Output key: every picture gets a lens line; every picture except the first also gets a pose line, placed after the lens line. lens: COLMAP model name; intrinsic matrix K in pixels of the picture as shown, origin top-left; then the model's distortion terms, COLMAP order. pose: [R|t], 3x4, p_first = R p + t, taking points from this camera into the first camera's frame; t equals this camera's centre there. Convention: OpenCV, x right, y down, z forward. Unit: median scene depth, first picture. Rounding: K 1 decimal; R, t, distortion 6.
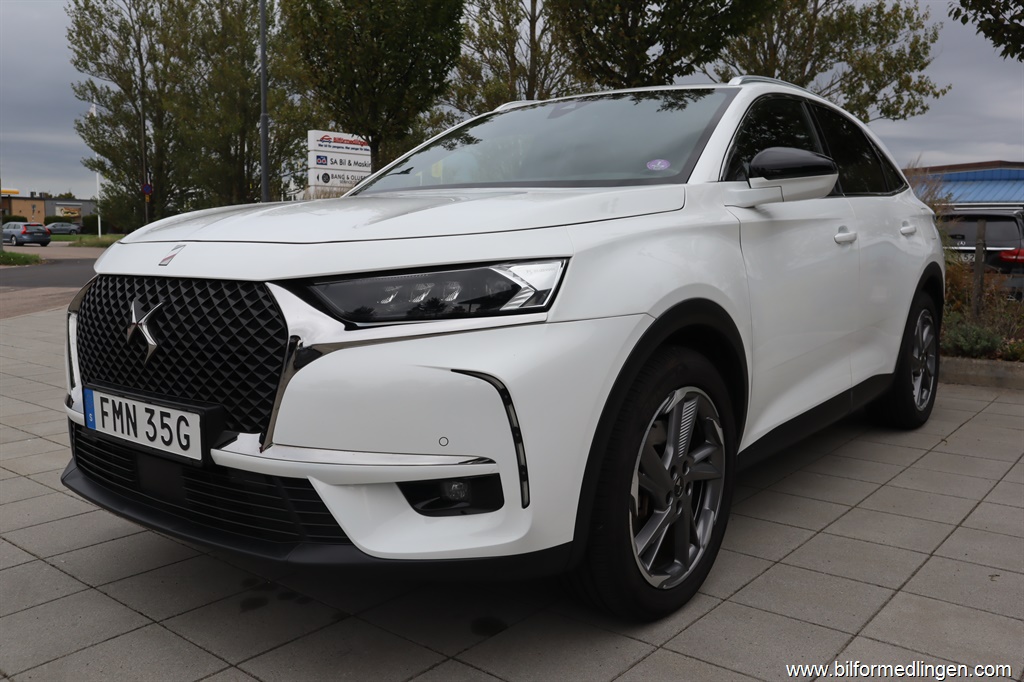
lens RADIAL K [[874.0, 0, 513.5], [0, 874.0, 360.6], [0, 0, 1]] dist [-0.015197, -0.009132]
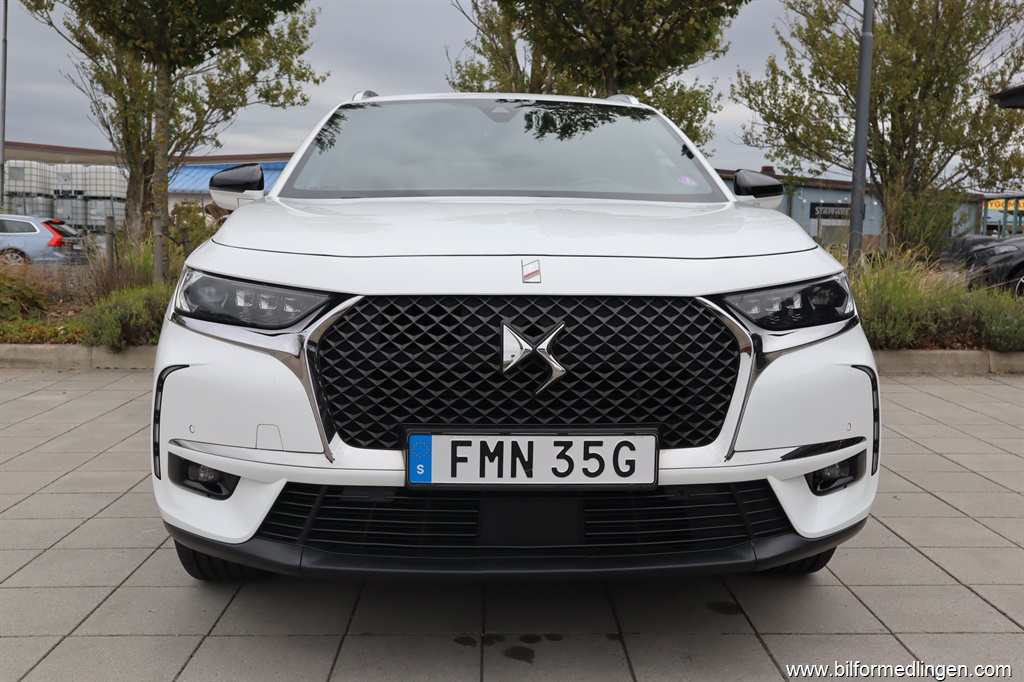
lens RADIAL K [[1015.0, 0, 512.0], [0, 1015.0, 341.0], [0, 0, 1]] dist [0.003513, 0.032835]
pose [[0.754701, -0.066848, 0.652655, -1.138998], [0.084929, 0.996380, 0.003847, -0.057690], [-0.650549, 0.052526, 0.757646, 0.224049]]
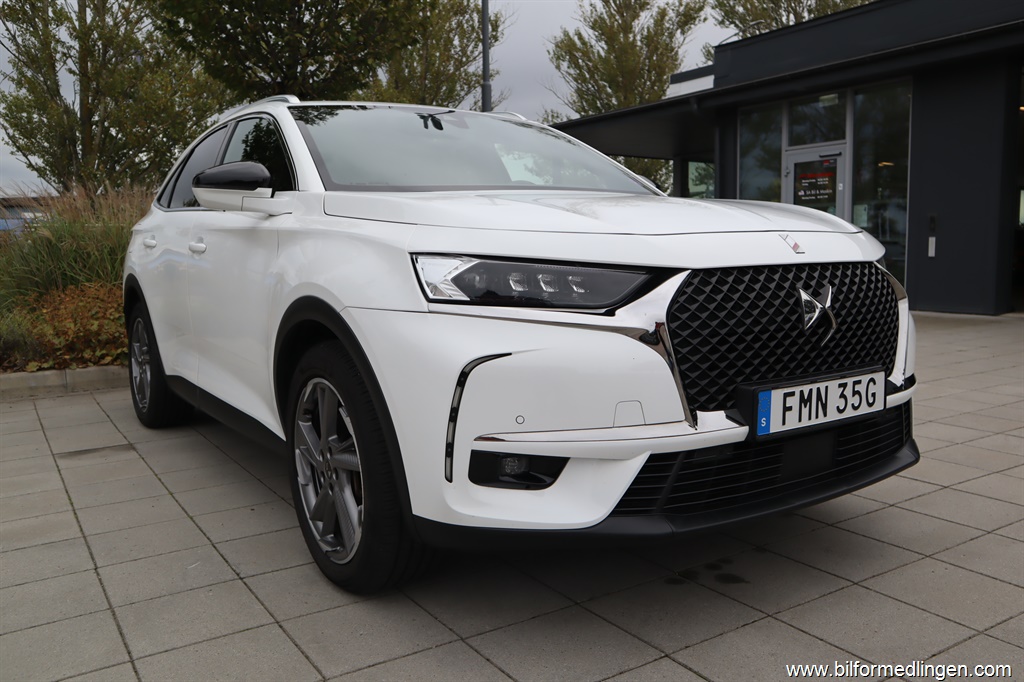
lens RADIAL K [[833.6, 0, 512.0], [0, 833.6, 341.0], [0, 0, 1]] dist [-0.036269, 0.003877]
pose [[0.297679, -0.110980, 0.948193, -1.516557], [0.154514, 0.985726, 0.066864, -0.130238], [-0.942079, 0.126605, 0.310578, 1.057082]]
